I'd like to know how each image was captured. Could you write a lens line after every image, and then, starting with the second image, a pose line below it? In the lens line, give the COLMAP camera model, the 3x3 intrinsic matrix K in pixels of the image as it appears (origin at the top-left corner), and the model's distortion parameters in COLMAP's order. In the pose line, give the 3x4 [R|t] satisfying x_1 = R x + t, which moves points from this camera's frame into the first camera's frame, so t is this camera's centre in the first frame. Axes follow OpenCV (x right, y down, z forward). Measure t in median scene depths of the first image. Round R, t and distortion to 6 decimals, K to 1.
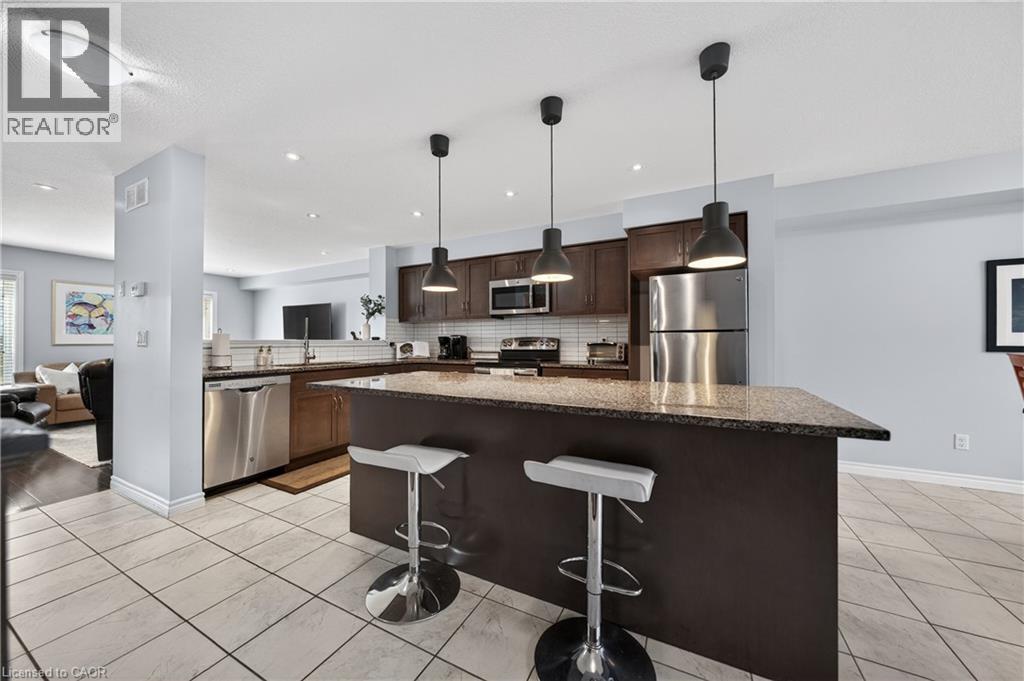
lens RADIAL K [[349.5, 0, 515.5], [0, 349.5, 343.5], [0, 0, 1]] dist [-0.005090, 0.000460]
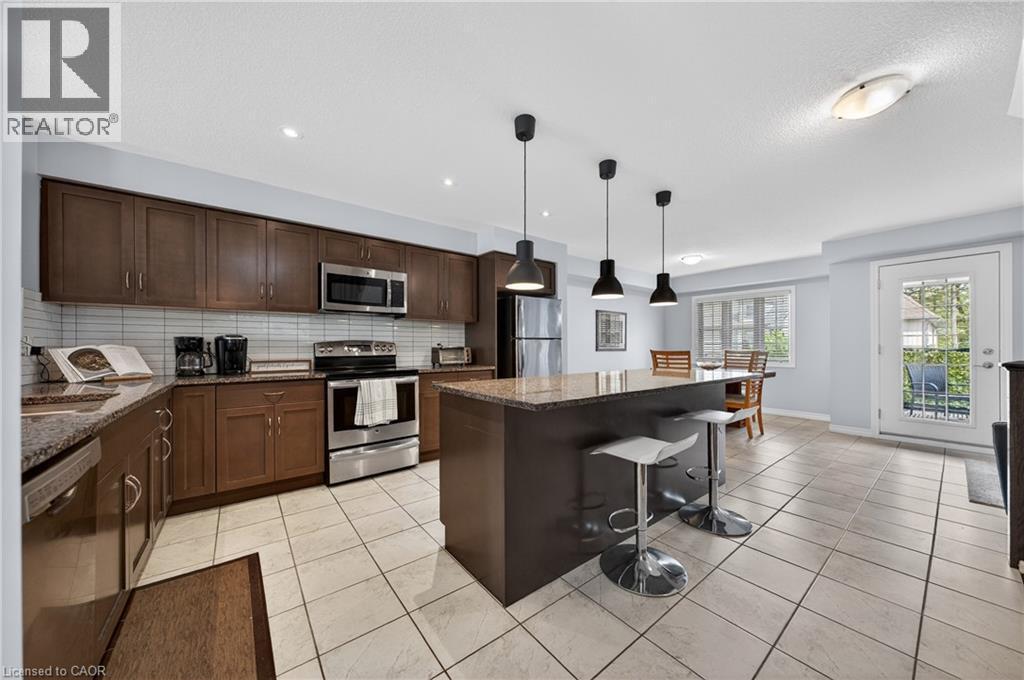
lens RADIAL K [[349.5, 0, 508.4], [0, 349.5, 344.4], [0, 0, 1]] dist [-0.005090, 0.000460]
pose [[0.438295, 0.009973, 0.898776, -0.552985], [0.007741, 0.999859, -0.014869, 0.005897], [-0.898798, 0.013474, 0.438156, 0.334696]]
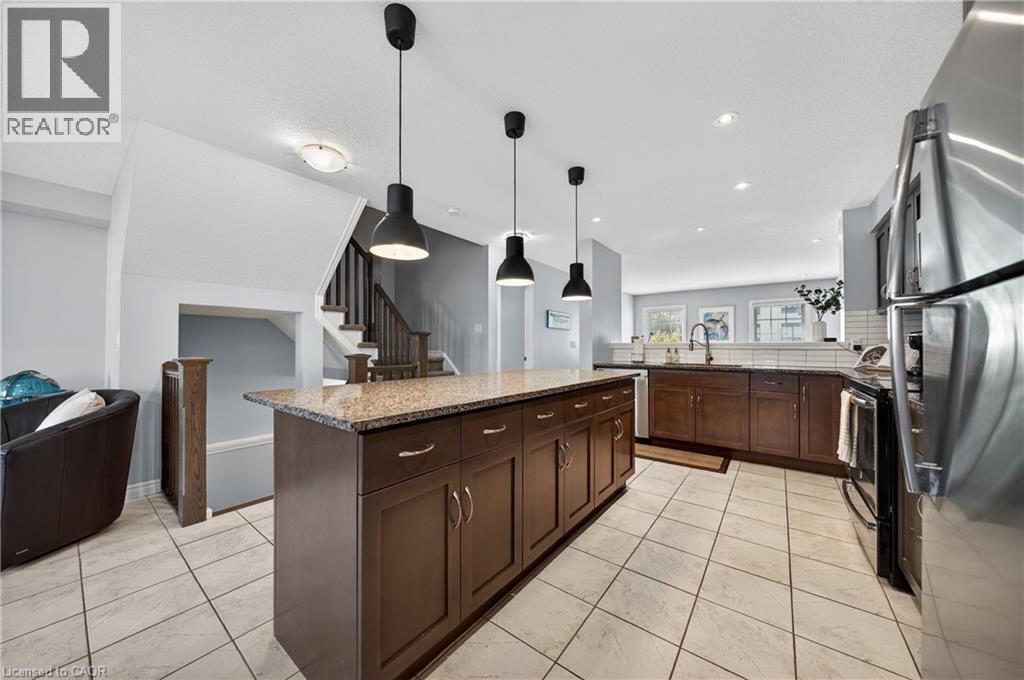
lens RADIAL K [[349.5, 0, 510.2], [0, 349.5, 345.0], [0, 0, 1]] dist [-0.005090, 0.000460]
pose [[-0.185949, -0.002272, -0.982557, 0.511962], [-0.005517, 0.999984, -0.001268, 0.001337], [0.982544, 0.005185, -0.185959, 0.520326]]
